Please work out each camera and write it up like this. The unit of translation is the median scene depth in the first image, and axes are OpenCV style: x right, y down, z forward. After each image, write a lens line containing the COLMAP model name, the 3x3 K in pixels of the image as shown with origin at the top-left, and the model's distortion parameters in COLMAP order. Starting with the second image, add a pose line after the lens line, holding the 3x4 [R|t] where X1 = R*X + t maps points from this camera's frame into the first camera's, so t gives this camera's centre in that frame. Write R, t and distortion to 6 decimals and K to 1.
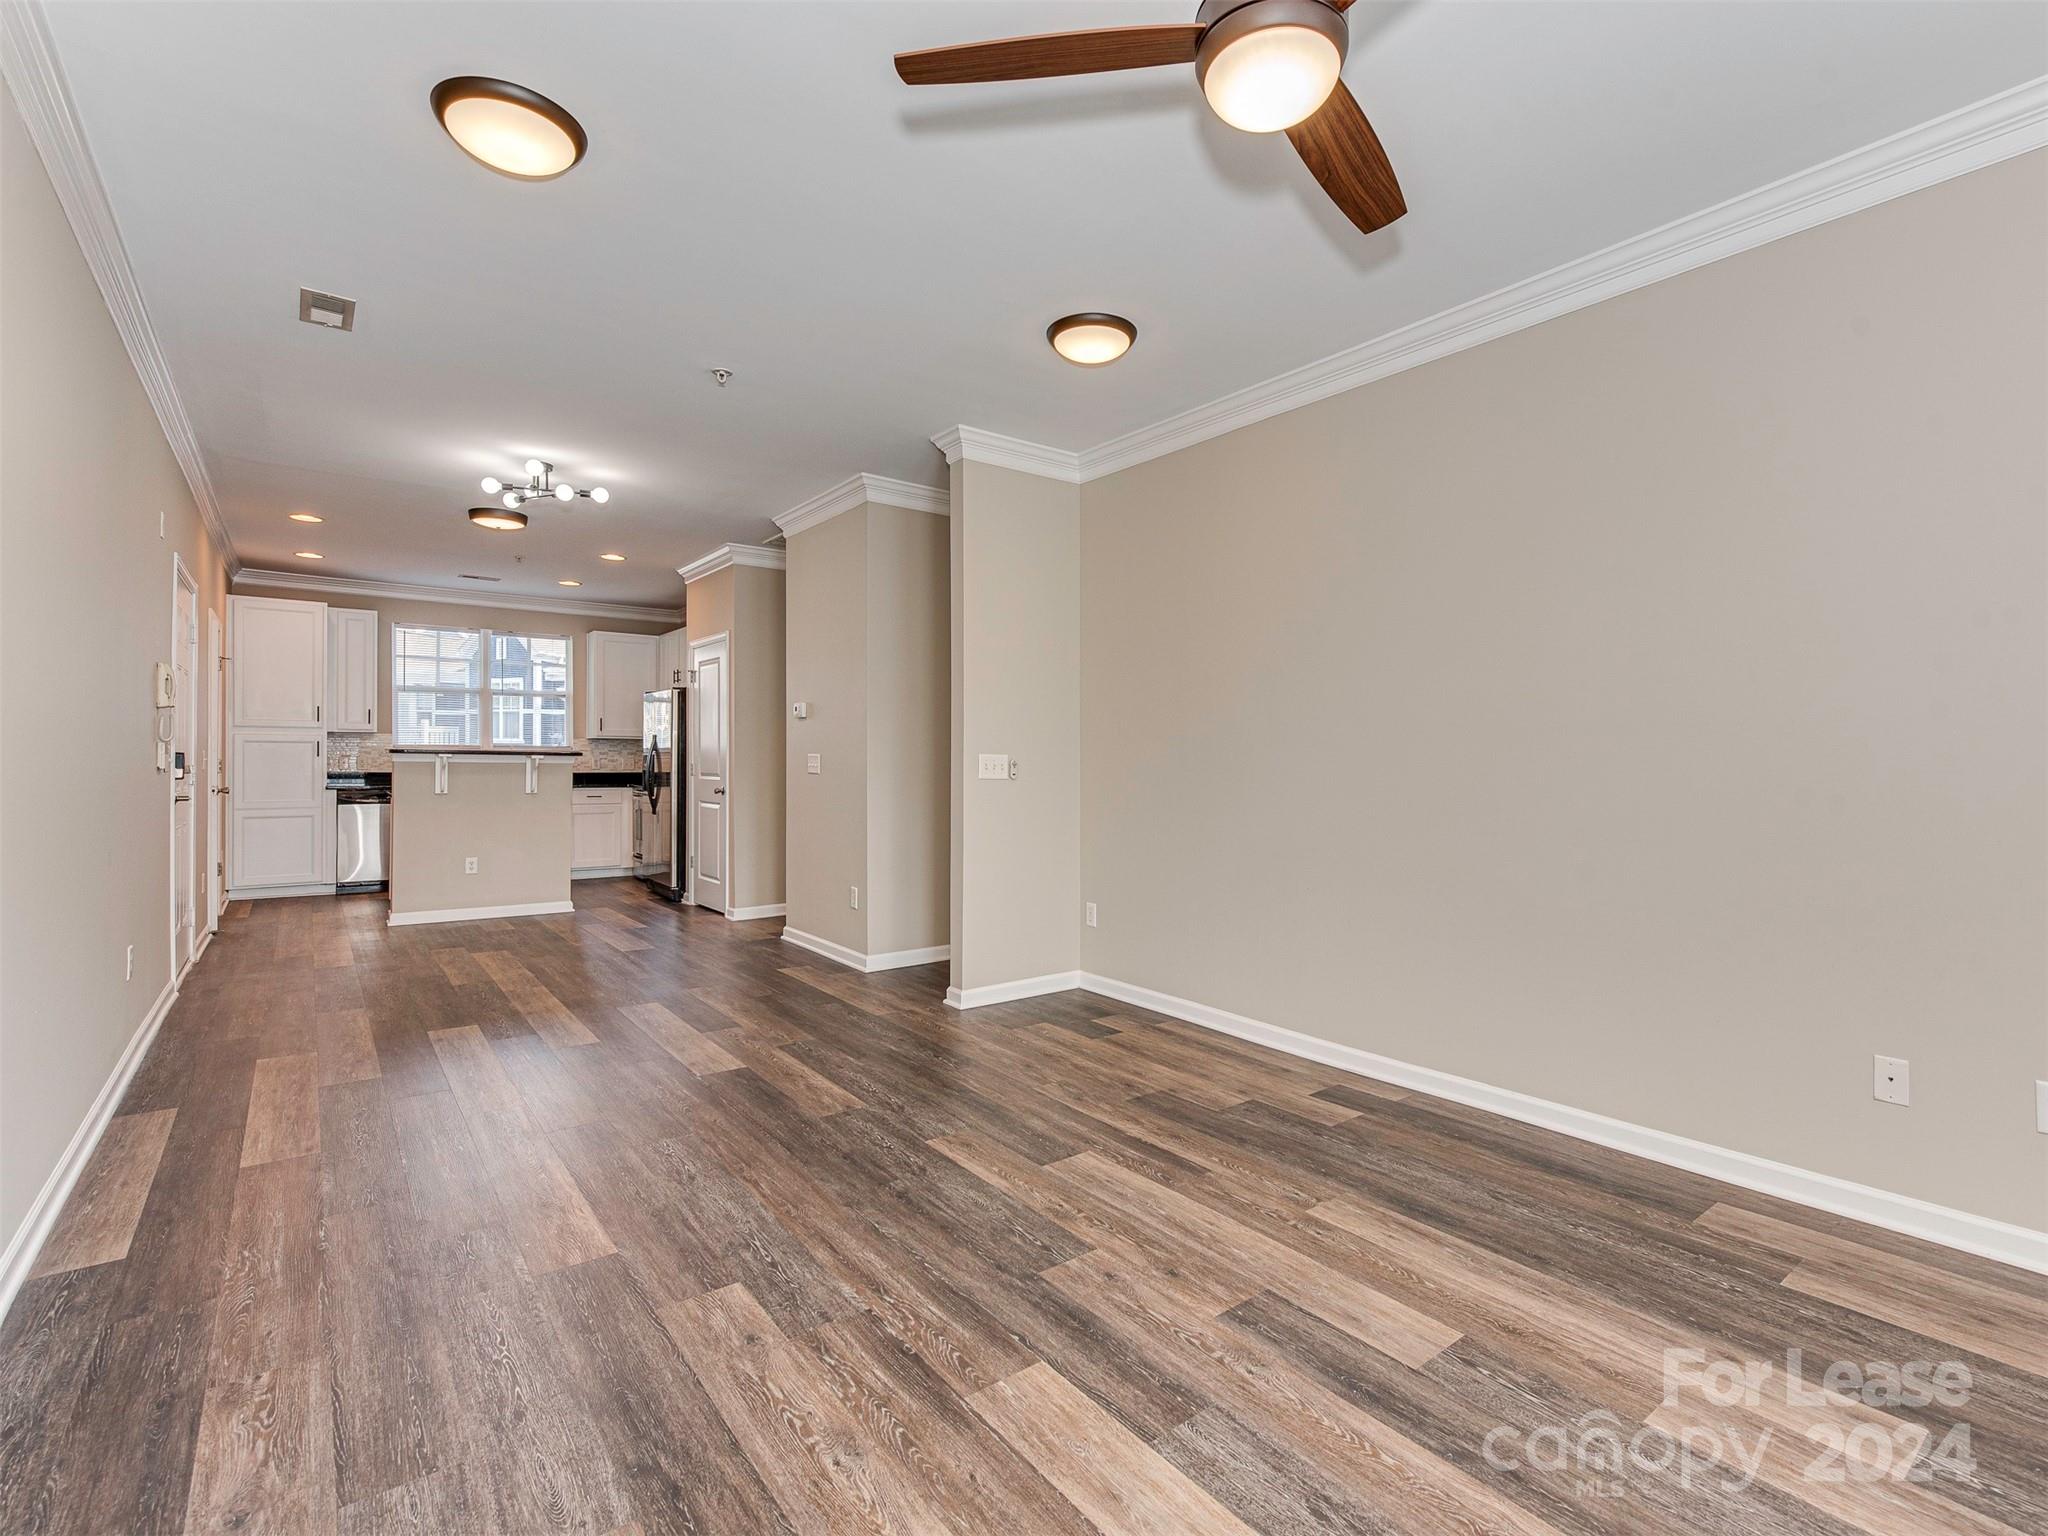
lens RADIAL K [[933.3, 0, 1033.0], [0, 933.3, 762.7], [0, 0, 1]] dist [0.000268, -0.001246]
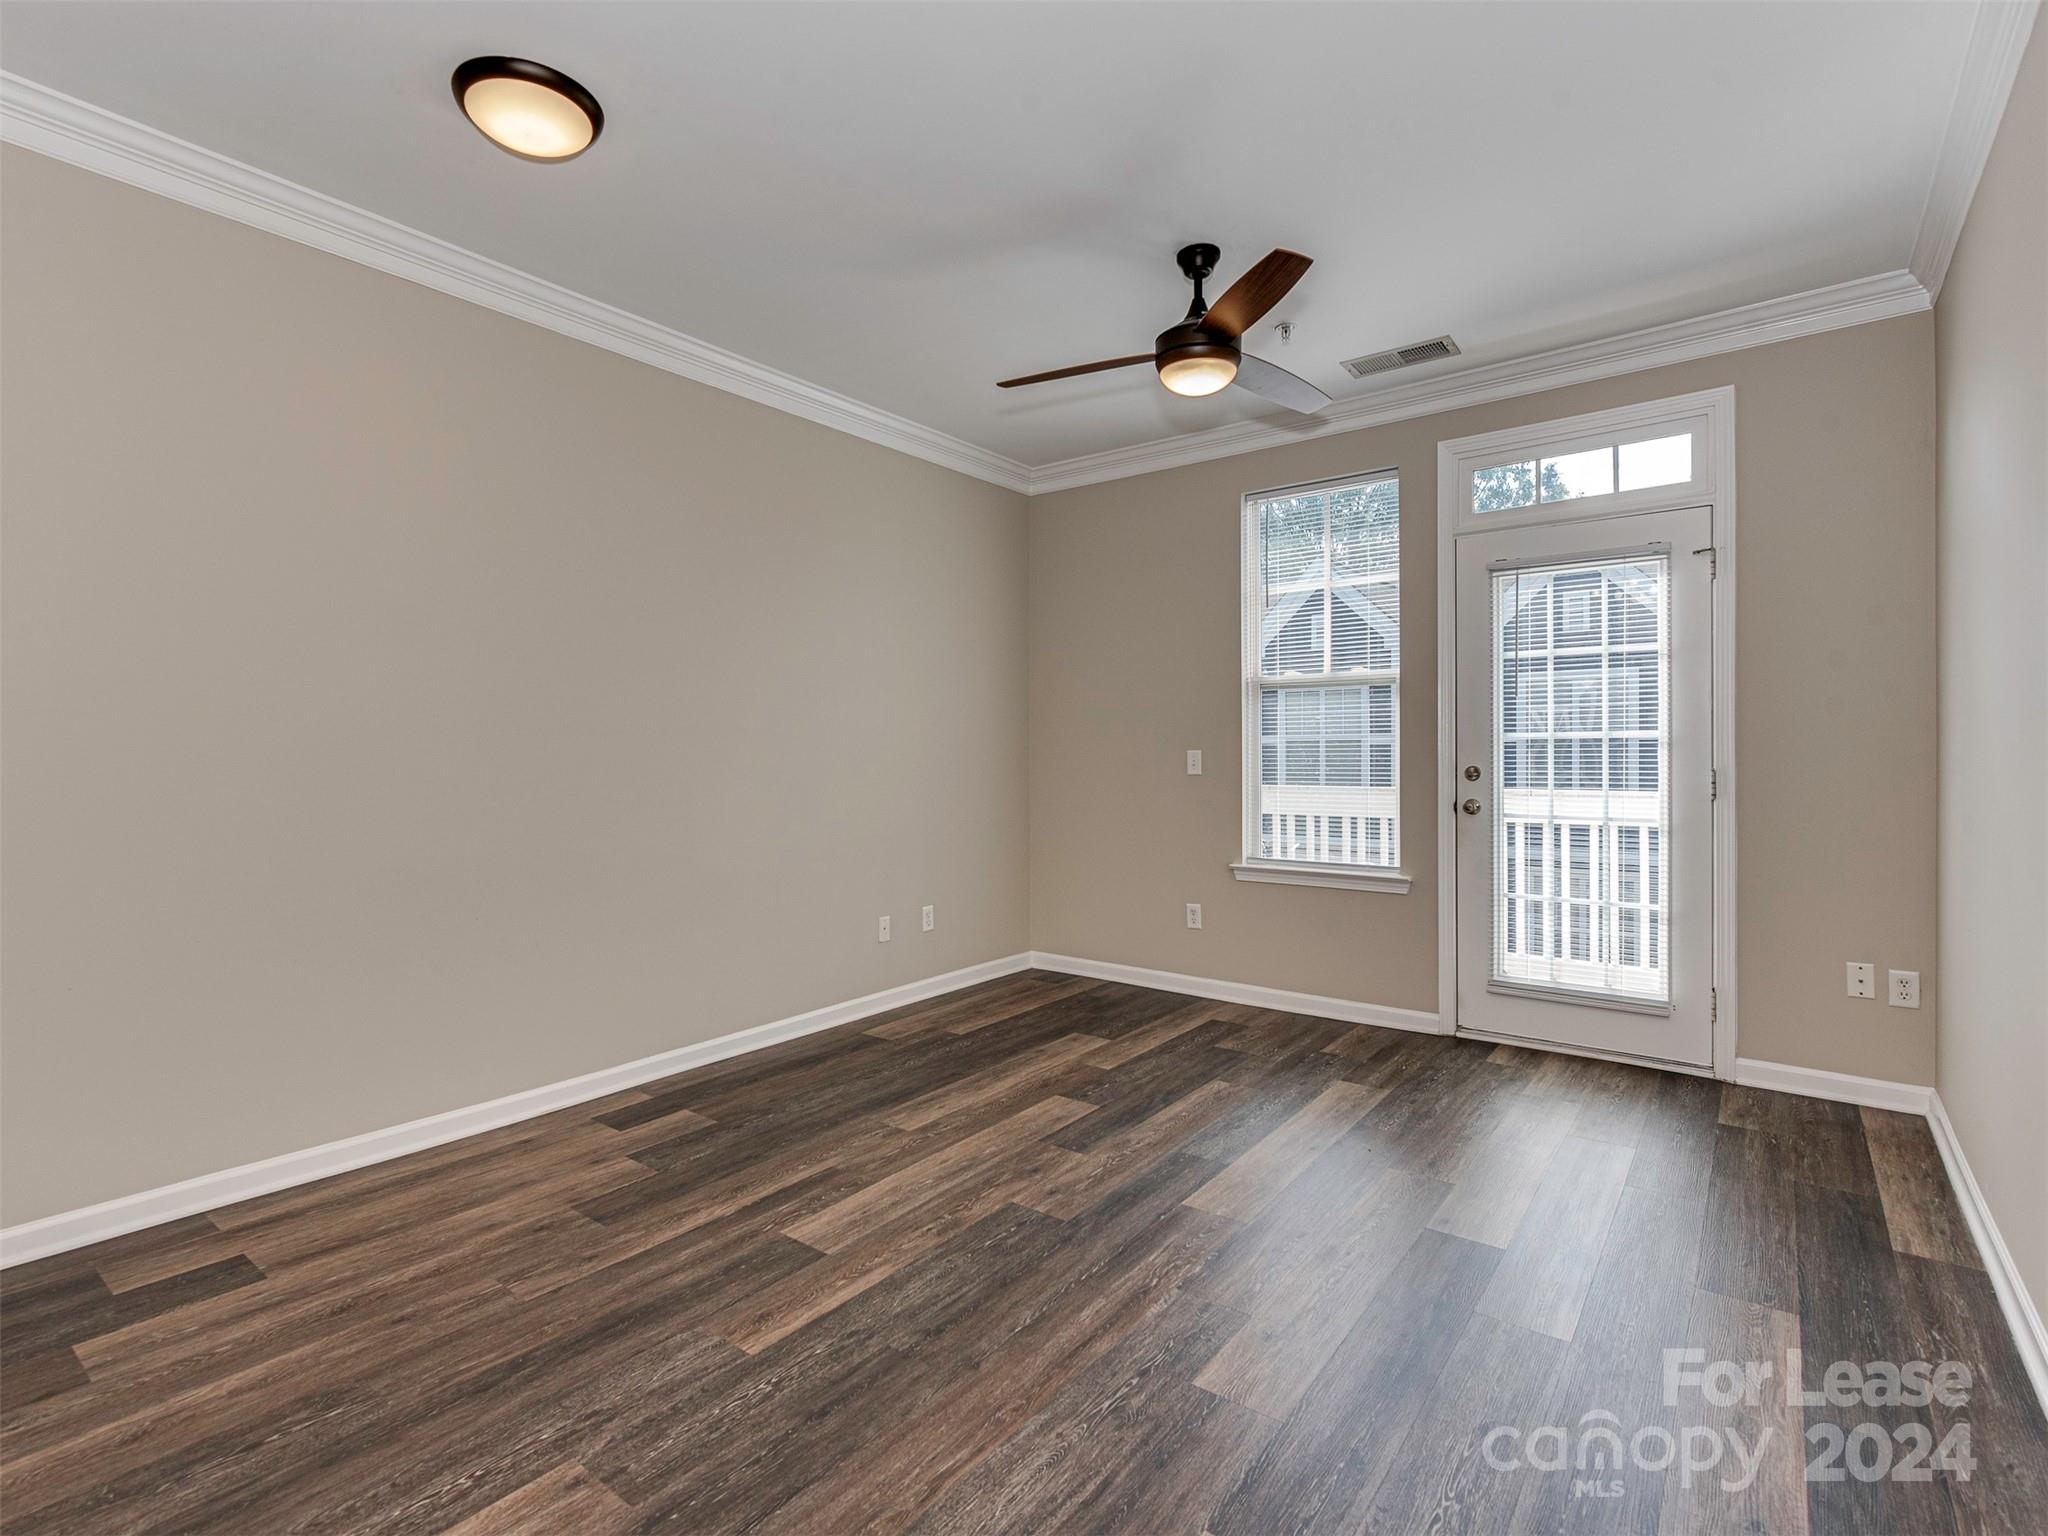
lens RADIAL K [[977.2, 0, 1010.8], [0, 977.2, 763.1], [0, 0, 1]] dist [-0.010372, 0.000049]
pose [[-0.243451, -0.013592, 0.969818, -0.811951], [0.006901, 0.999852, 0.015746, -0.013174], [-0.969889, 0.010526, -0.243321, 0.991740]]
